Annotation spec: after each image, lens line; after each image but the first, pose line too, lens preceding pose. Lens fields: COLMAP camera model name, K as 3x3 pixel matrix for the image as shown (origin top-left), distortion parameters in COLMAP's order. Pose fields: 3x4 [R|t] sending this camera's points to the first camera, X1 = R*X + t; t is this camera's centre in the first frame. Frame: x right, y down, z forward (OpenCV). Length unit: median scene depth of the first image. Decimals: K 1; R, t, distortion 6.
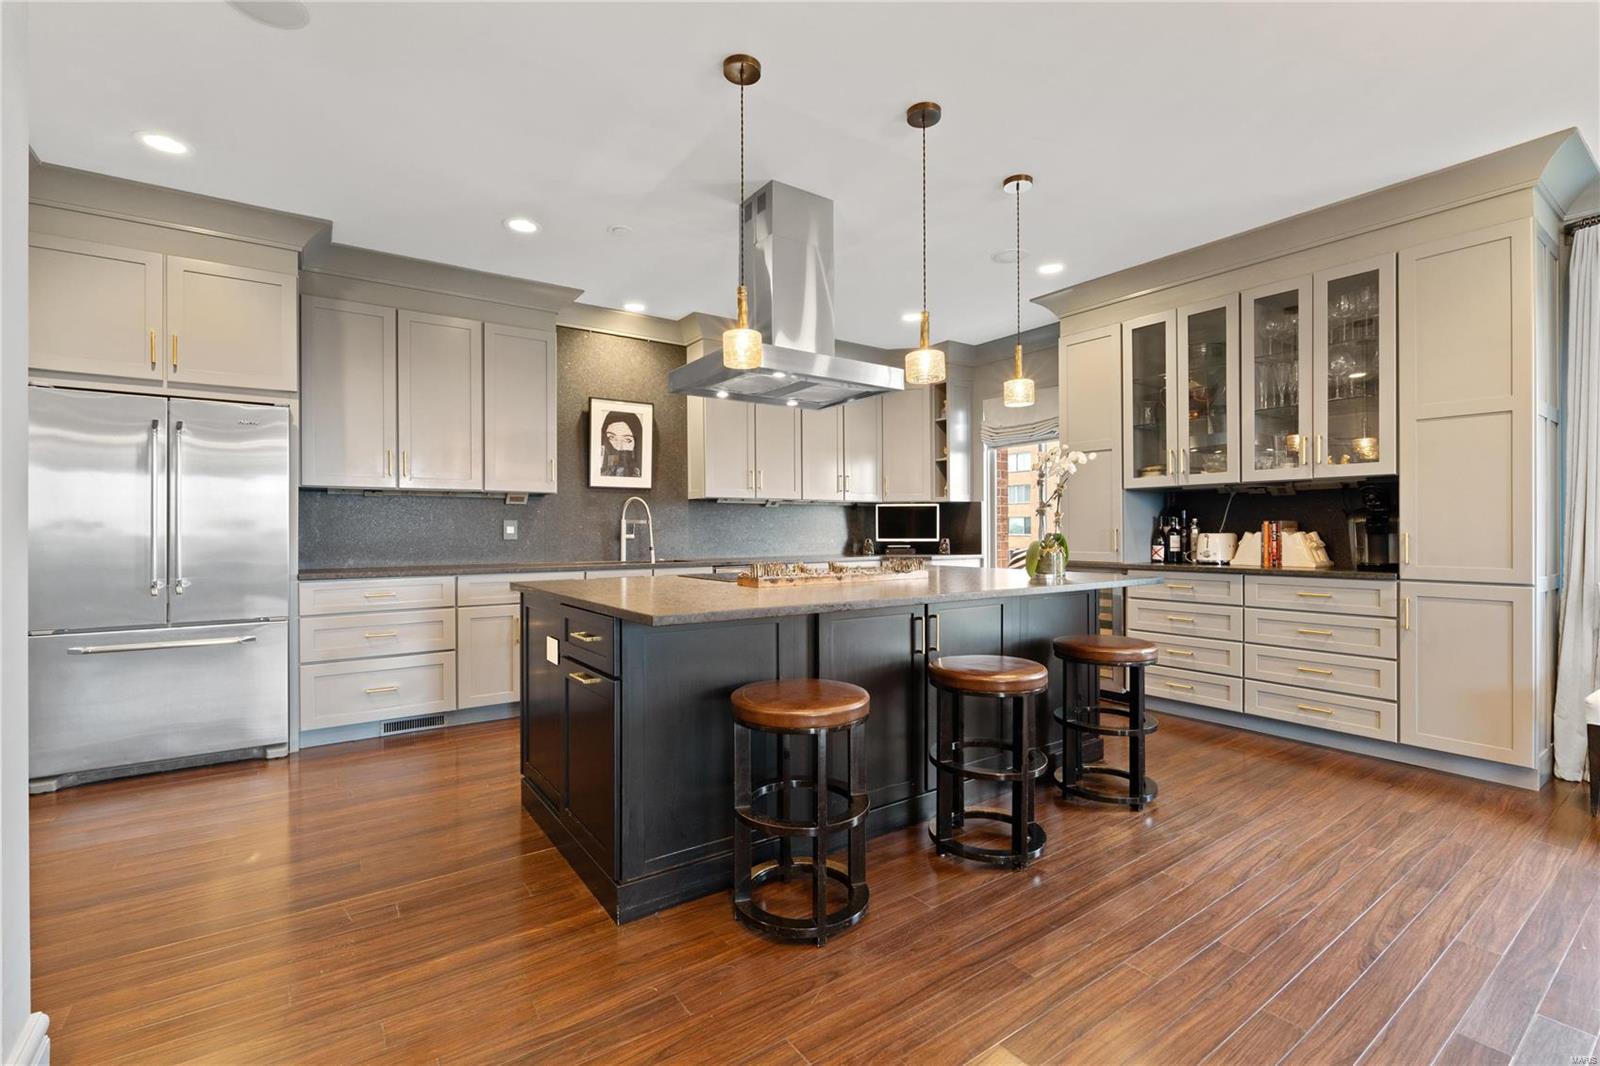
lens RADIAL K [[705.8, 0, 804.3], [0, 705.8, 529.7], [0, 0, 1]] dist [-0.002407, -0.000126]
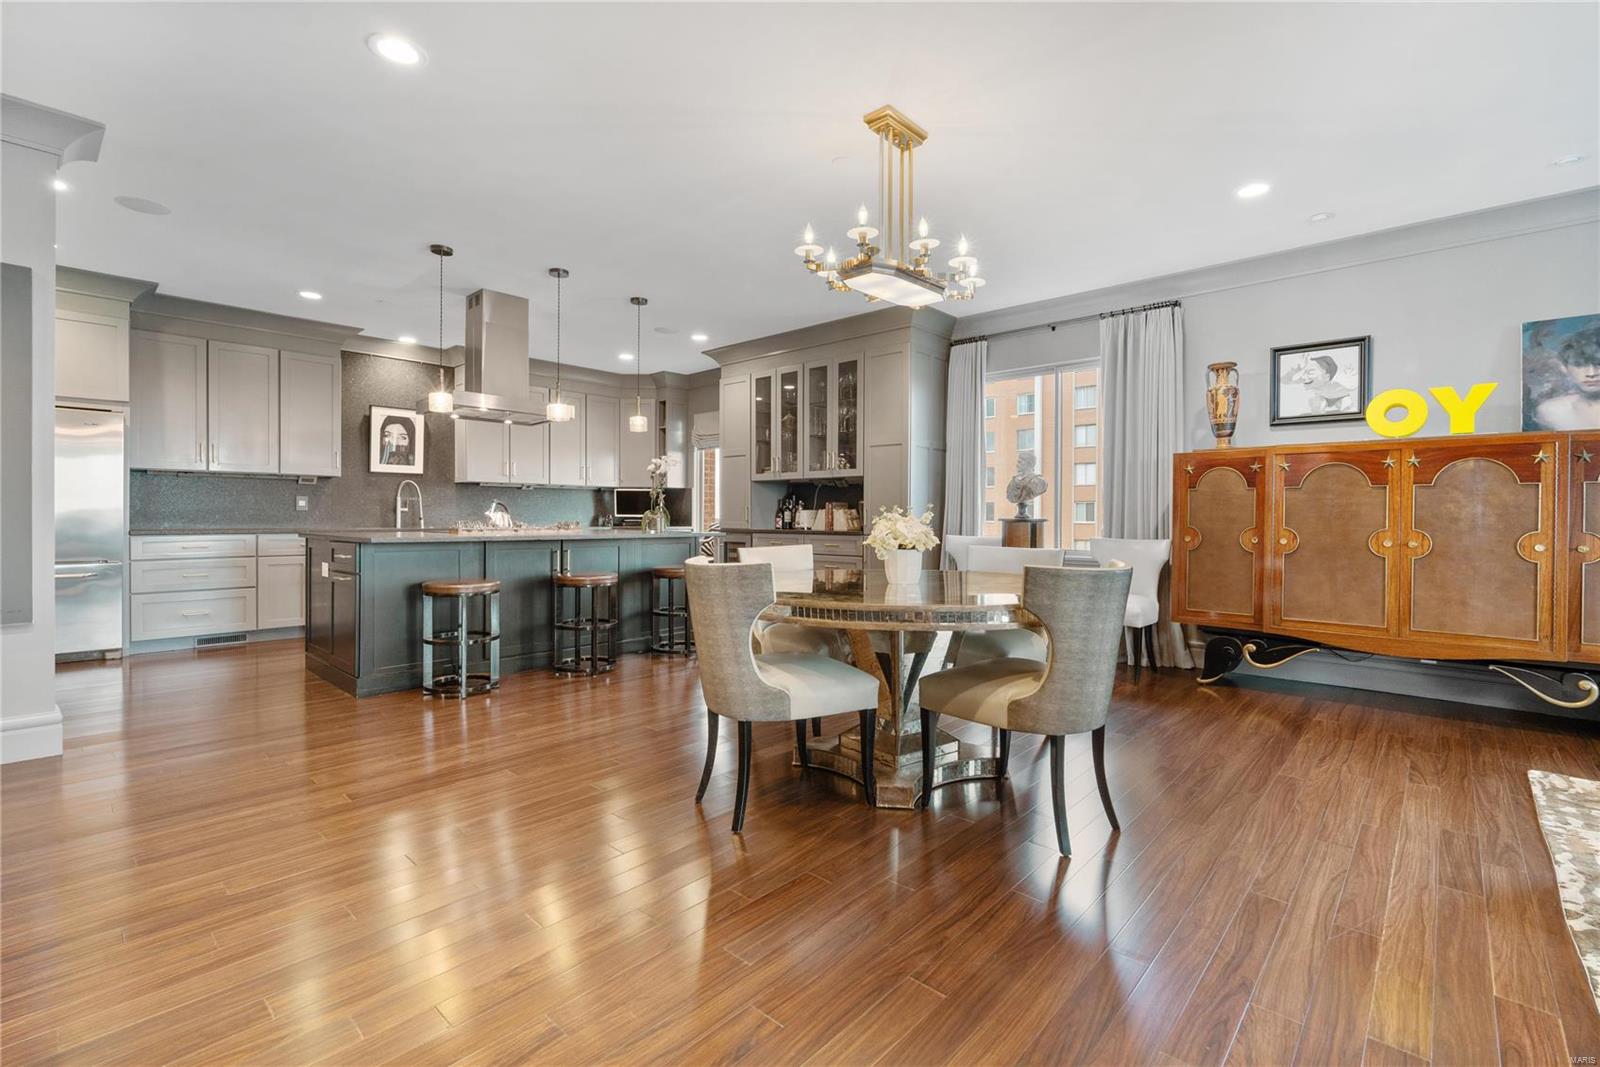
lens RADIAL K [[706.8, 0, 809.3], [0, 706.8, 518.9], [0, 0, 1]] dist [0.001025, -0.000092]
pose [[0.975921, 0.006890, 0.218015, 0.241593], [-0.007520, 0.999970, 0.002059, 0.020991], [-0.217994, -0.003648, 0.975943, -0.544027]]
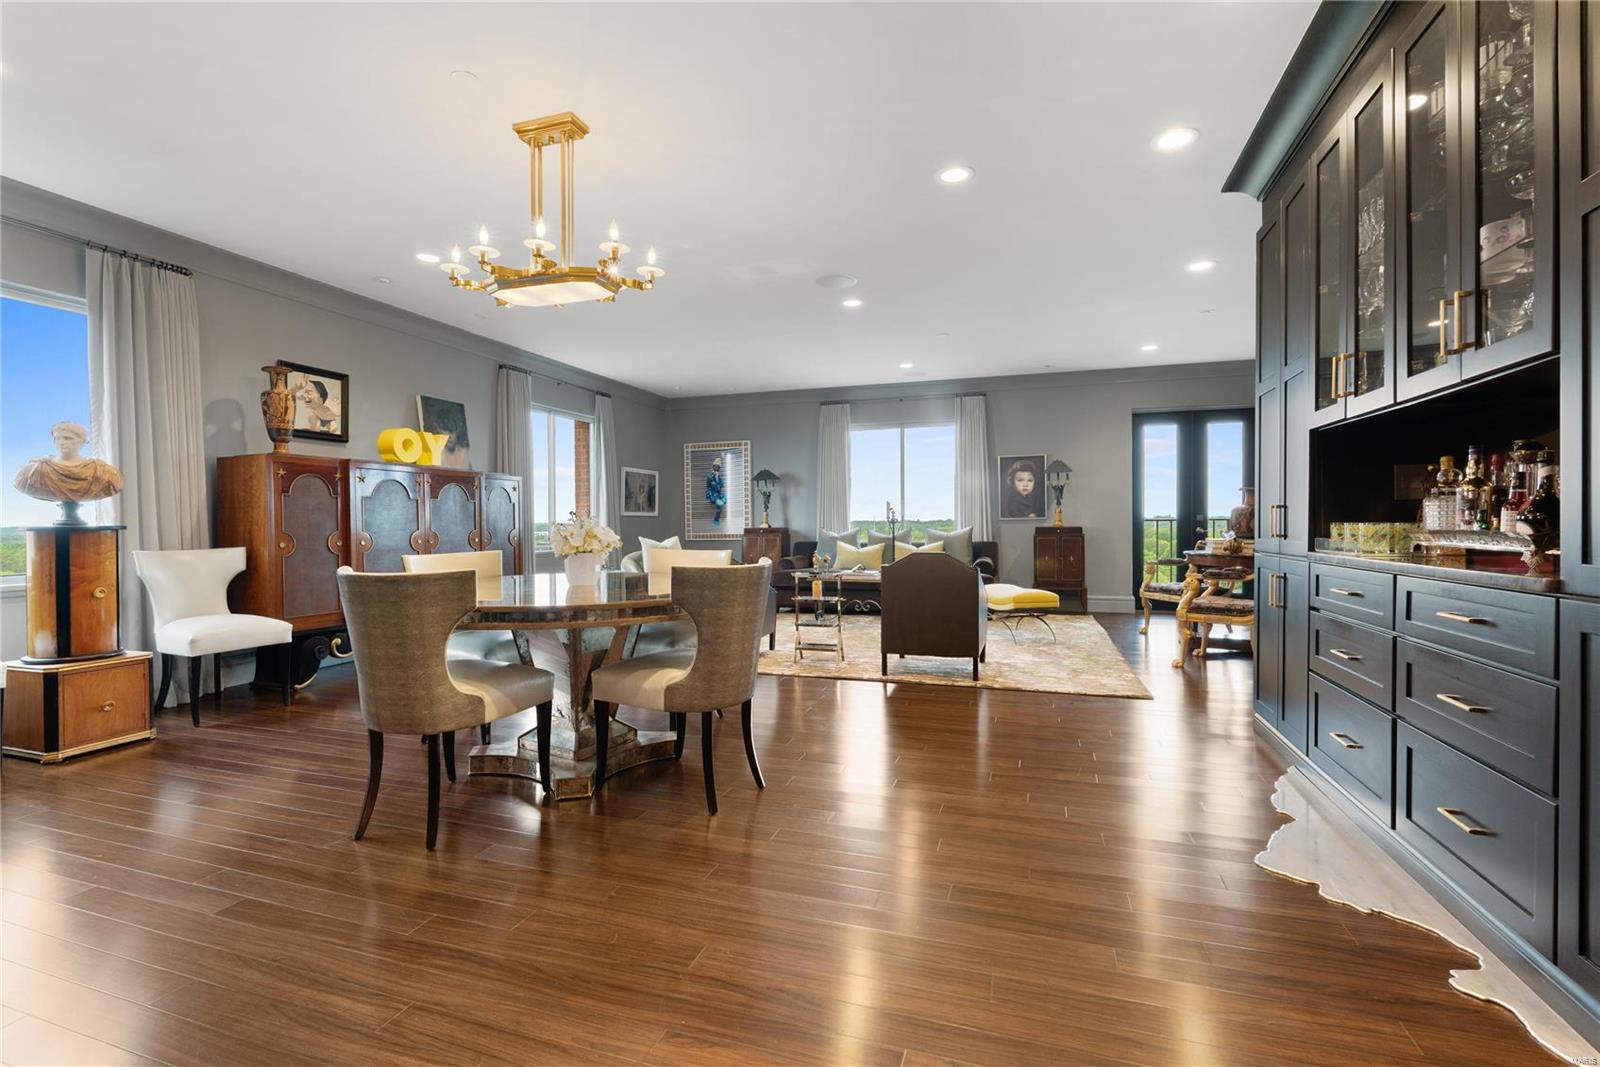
lens RADIAL K [[719.1, 0, 800.1], [0, 719.1, 530.6], [0, 0, 1]] dist [-0.006415, -0.000419]
pose [[-0.590594, -0.002288, 0.806966, -0.216632], [0.007382, 0.999939, 0.008238, 0.025154], [-0.806935, 0.010822, -0.590541, 0.308753]]
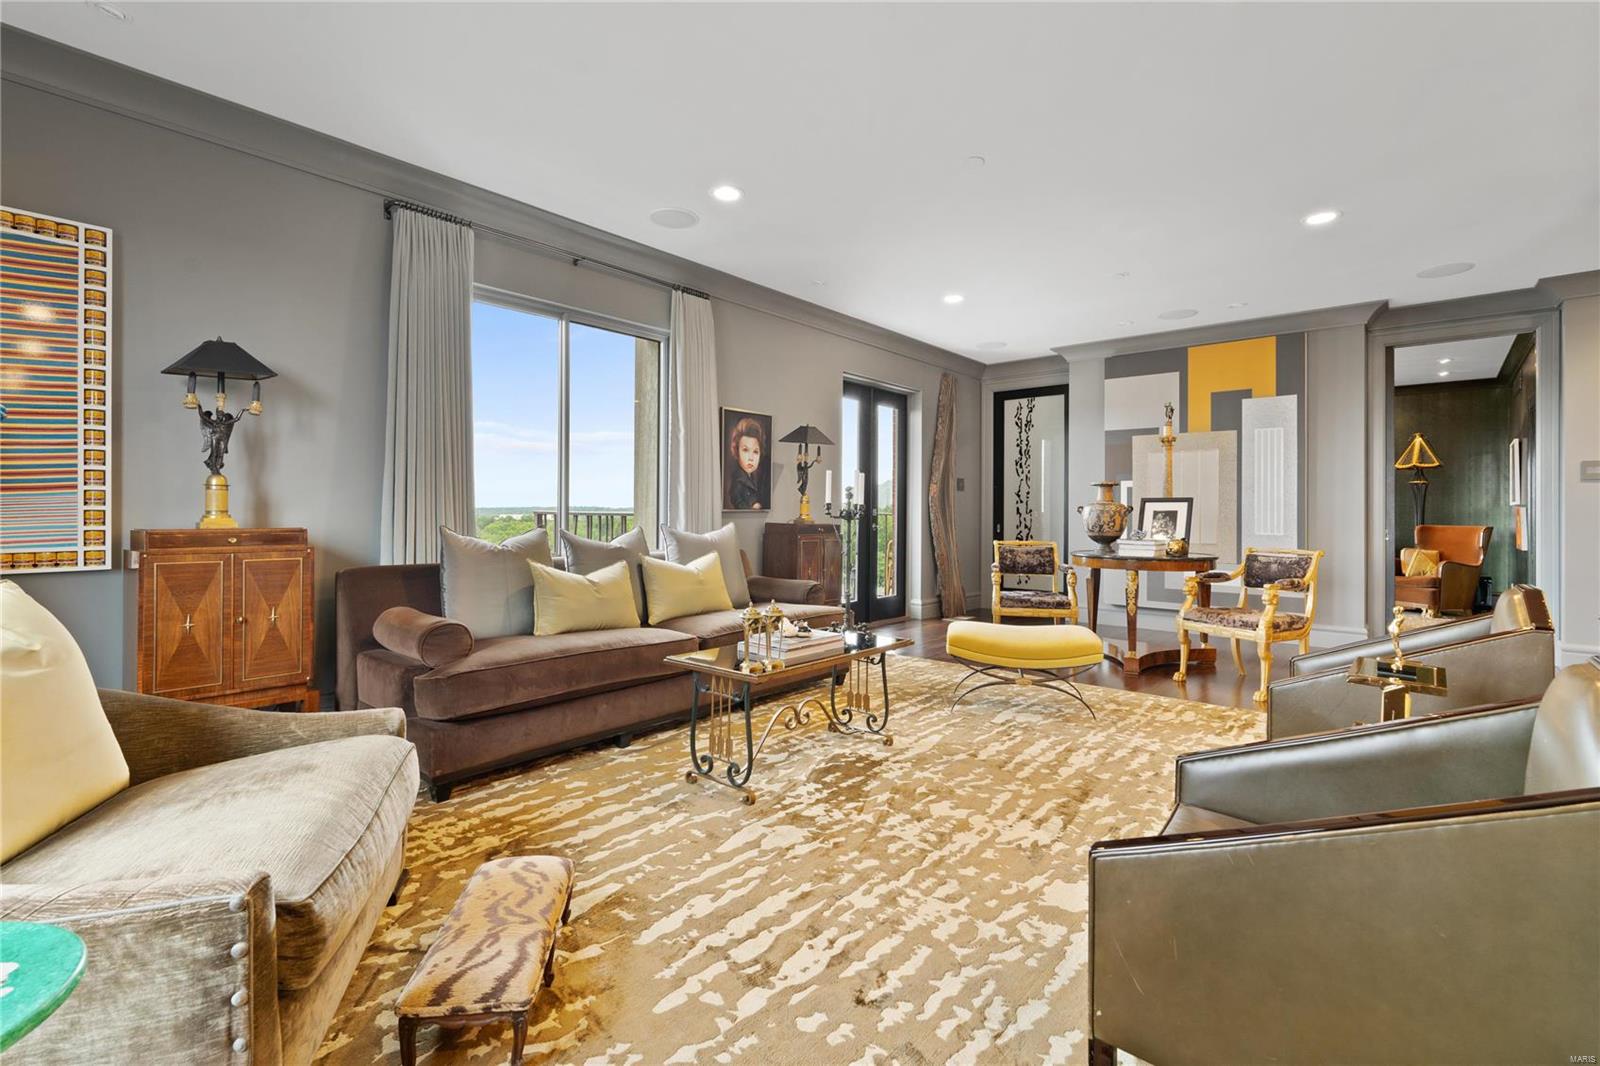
lens RADIAL K [[716.3, 0, 804.1], [0, 716.3, 510.3], [0, 0, 1]] dist [-0.001152, -0.000004]
pose [[-0.972155, -0.007134, -0.234231, 1.130903], [-0.006388, 0.999972, -0.003943, 0.017307], [0.234253, -0.002336, -0.972173, -0.085519]]
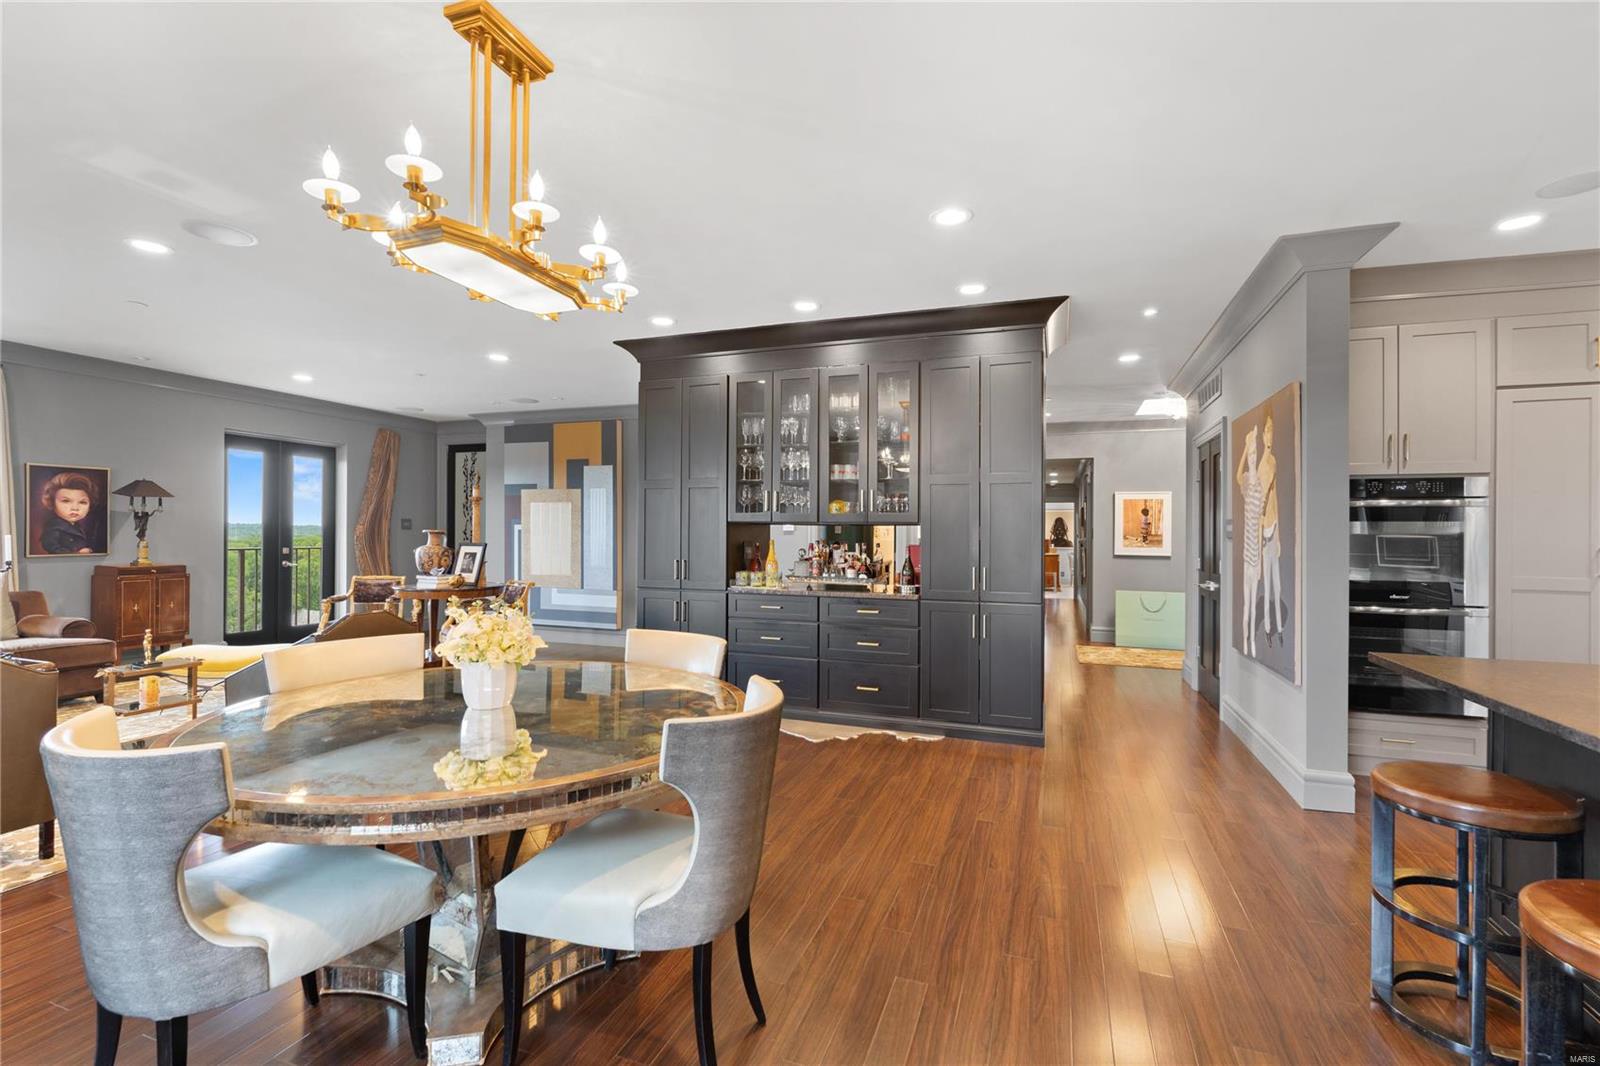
lens RADIAL K [[699.8, 0, 801.3], [0, 699.8, 535.4], [0, 0, 1]] dist [-0.006081, 0.000130]
pose [[-0.820832, -0.003974, -0.571156, 0.568089], [-0.006840, 0.999972, 0.002873, -0.035465], [0.571129, 0.006264, -0.820837, 0.573712]]
